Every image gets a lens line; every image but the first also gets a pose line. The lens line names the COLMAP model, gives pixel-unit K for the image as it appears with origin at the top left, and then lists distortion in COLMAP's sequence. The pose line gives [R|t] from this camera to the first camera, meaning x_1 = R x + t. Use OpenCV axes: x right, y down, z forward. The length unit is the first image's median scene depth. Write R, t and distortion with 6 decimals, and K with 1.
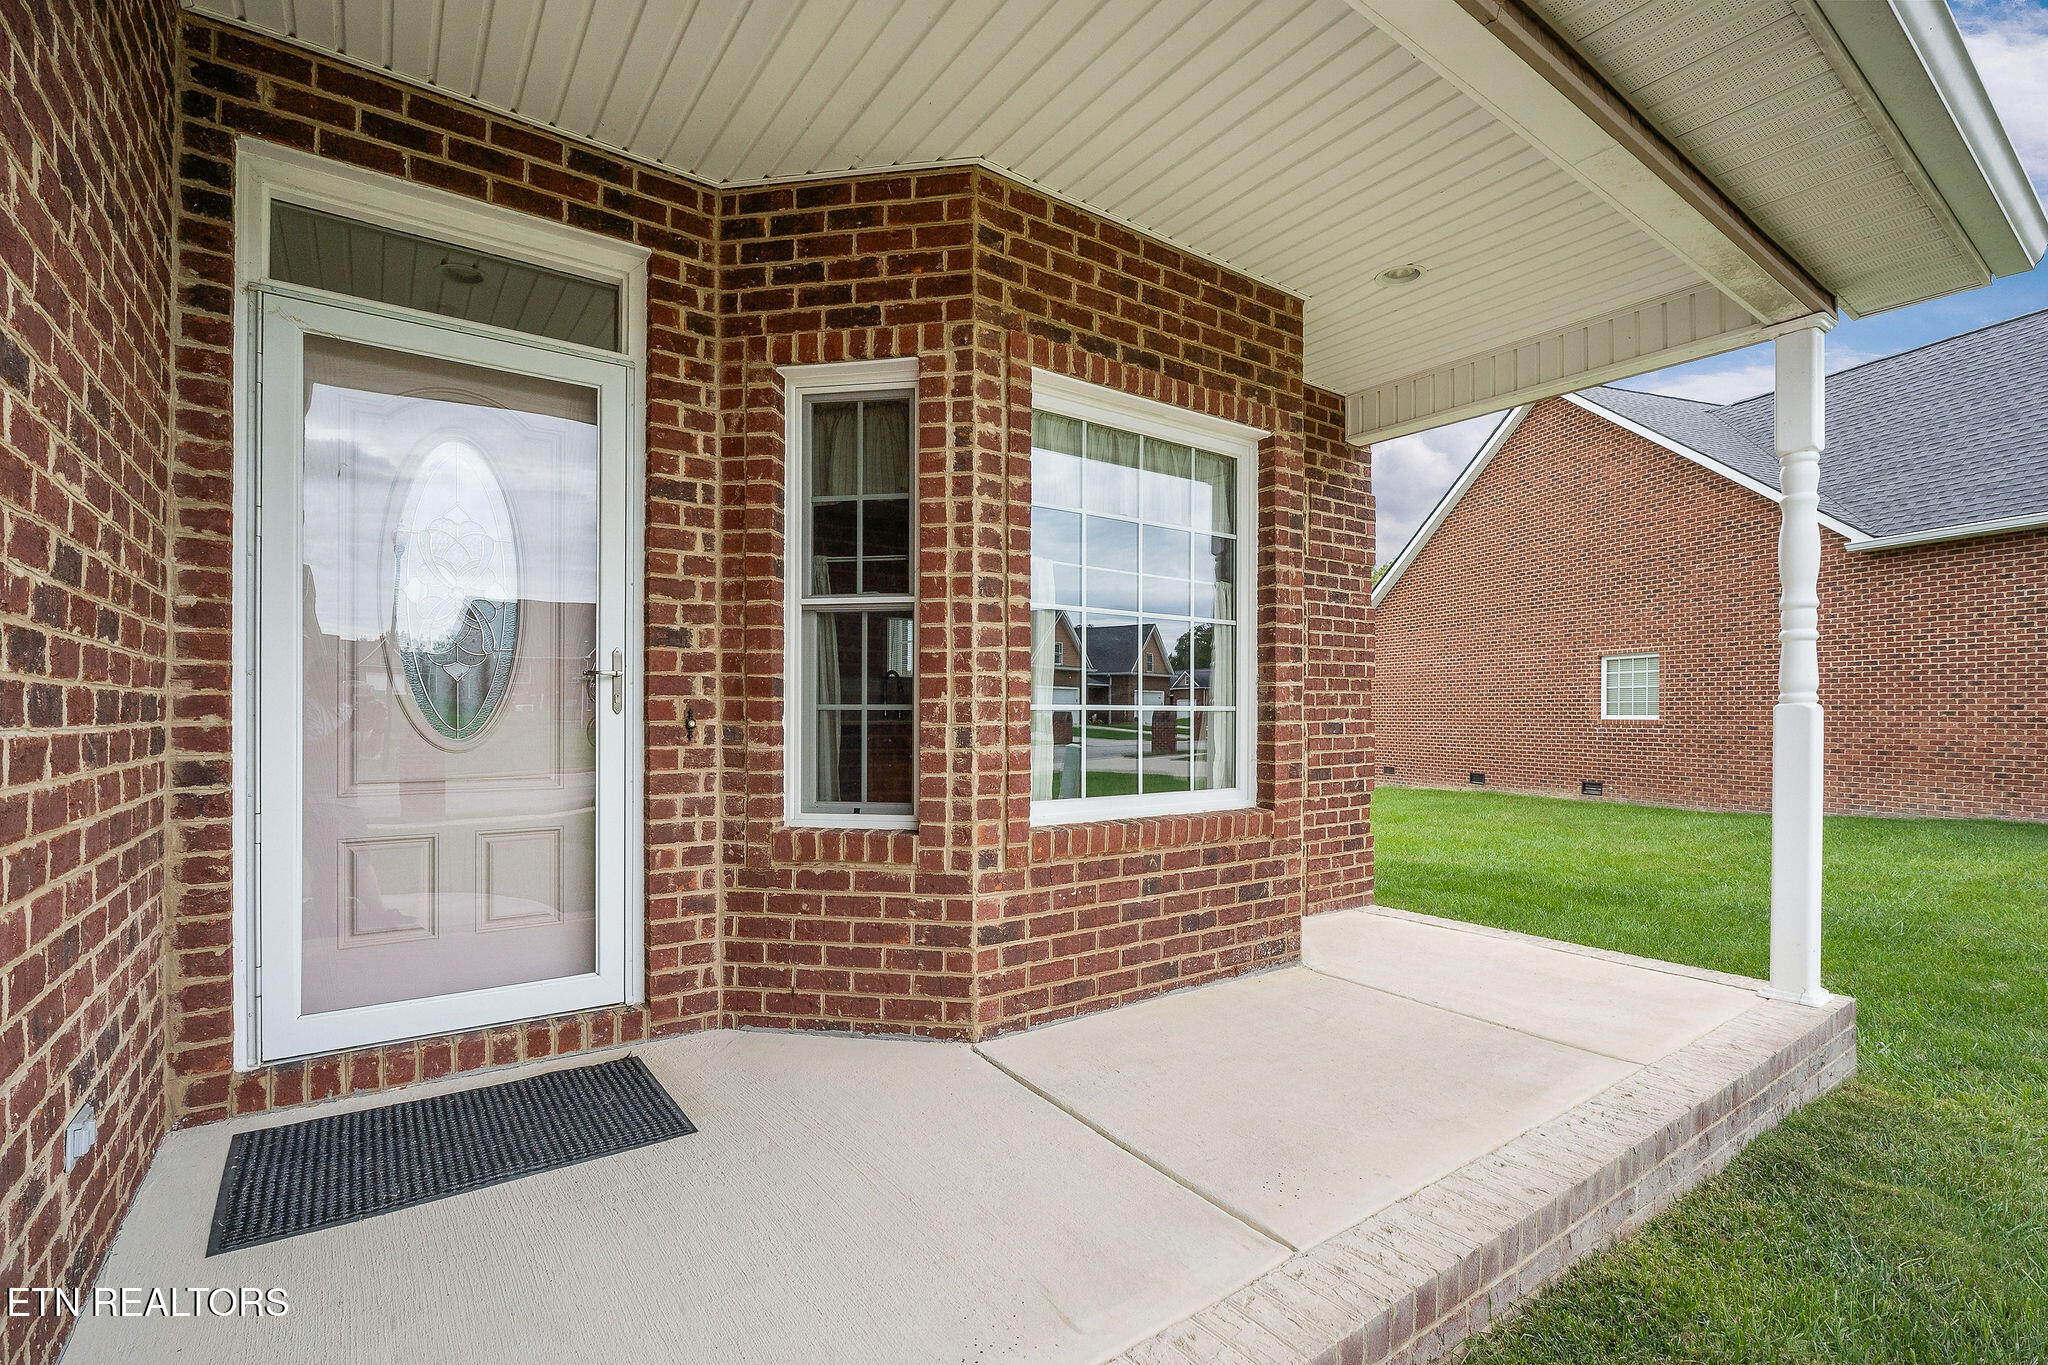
lens RADIAL K [[927.4, 0, 1055.6], [0, 927.4, 721.4], [0, 0, 1]] dist [-0.013228, -0.000155]
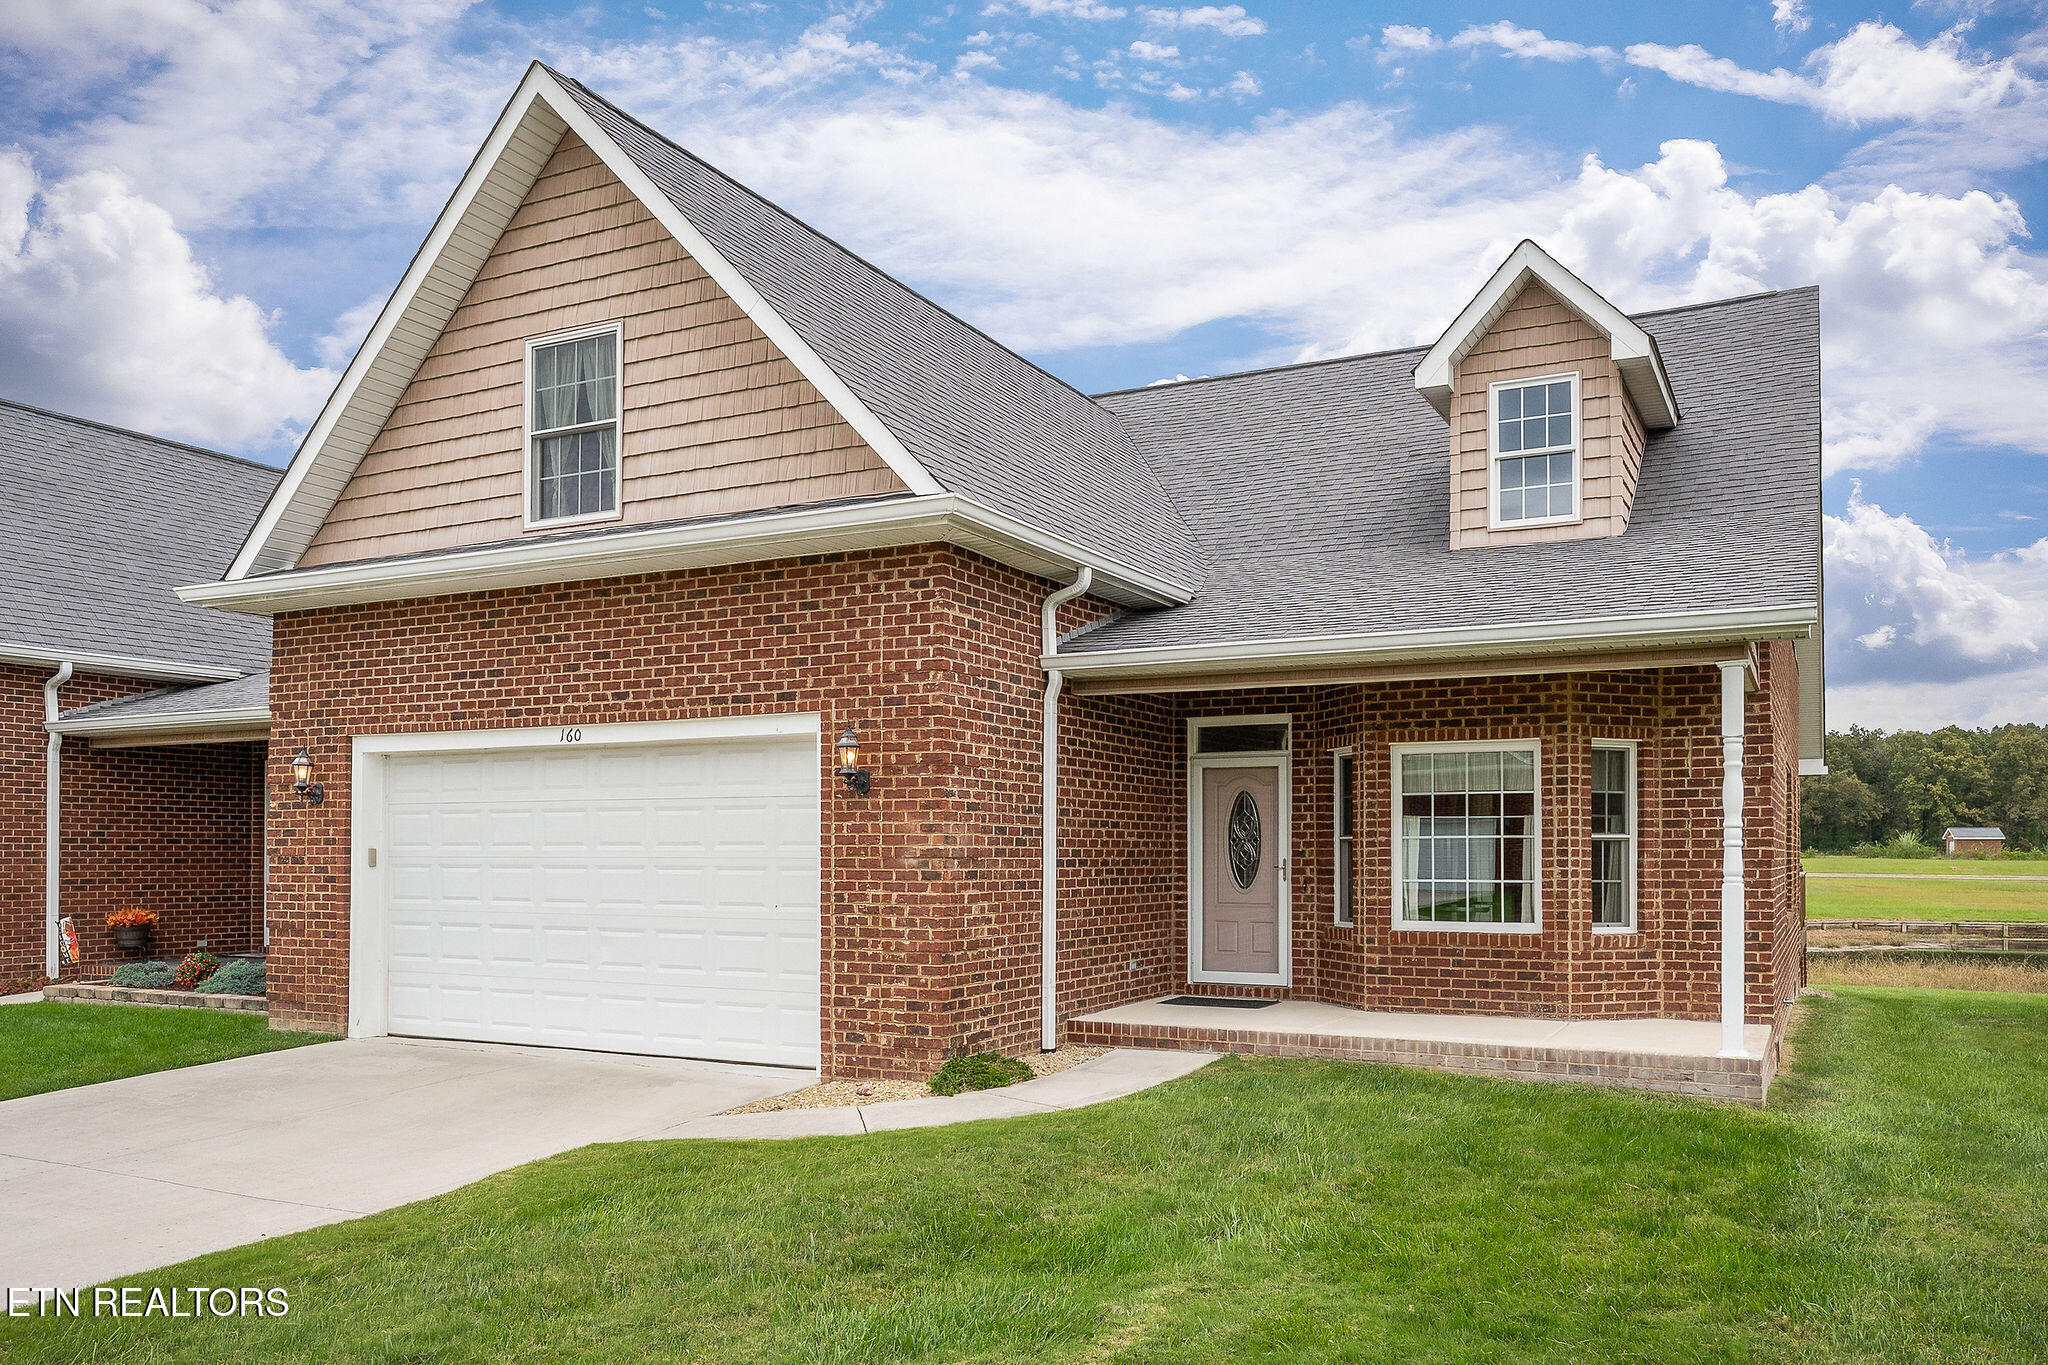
lens RADIAL K [[1534.5, 0, 1027.0], [0, 1534.5, 682.4], [0, 0, 1]] dist [-0.010683, -0.002050]
pose [[0.426268, -0.103768, -0.898625, 3.380045], [-0.006241, 0.993038, -0.117631, -0.054925], [0.904575, 0.055751, 0.422653, -1.681741]]
